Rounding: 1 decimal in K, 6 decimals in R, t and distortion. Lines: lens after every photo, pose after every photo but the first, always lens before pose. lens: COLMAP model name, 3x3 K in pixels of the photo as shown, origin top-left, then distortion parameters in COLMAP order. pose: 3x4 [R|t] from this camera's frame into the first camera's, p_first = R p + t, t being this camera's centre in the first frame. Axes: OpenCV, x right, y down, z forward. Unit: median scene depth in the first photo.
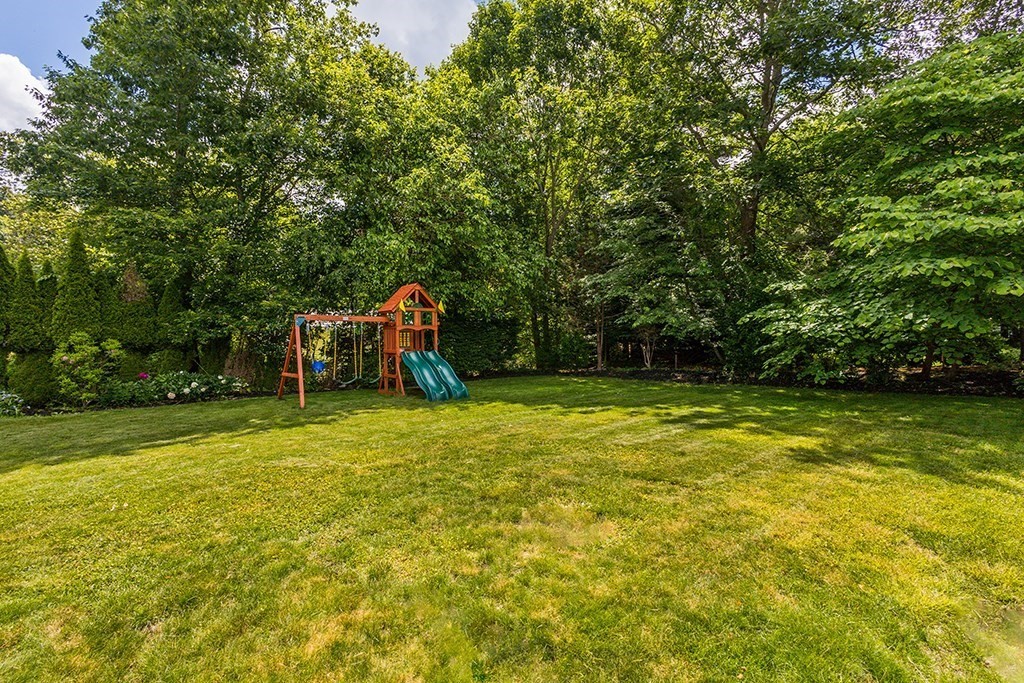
lens RADIAL K [[473.7, 0, 509.2], [0, 473.7, 337.3], [0, 0, 1]] dist [0.010518, -0.000787]
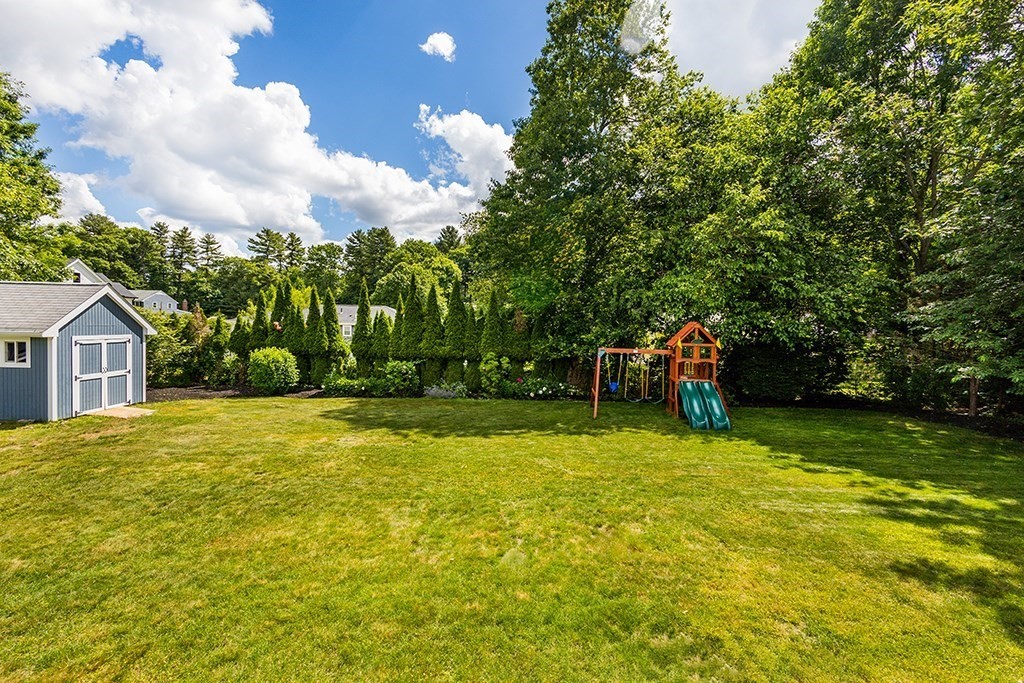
lens RADIAL K [[473.7, 0, 510.9], [0, 473.7, 339.6], [0, 0, 1]] dist [0.010518, -0.000787]
pose [[0.718479, 0.045729, -0.694044, 0.300484], [-0.020453, 0.998794, 0.044636, -0.121577], [0.695248, -0.017875, 0.718548, -0.156769]]
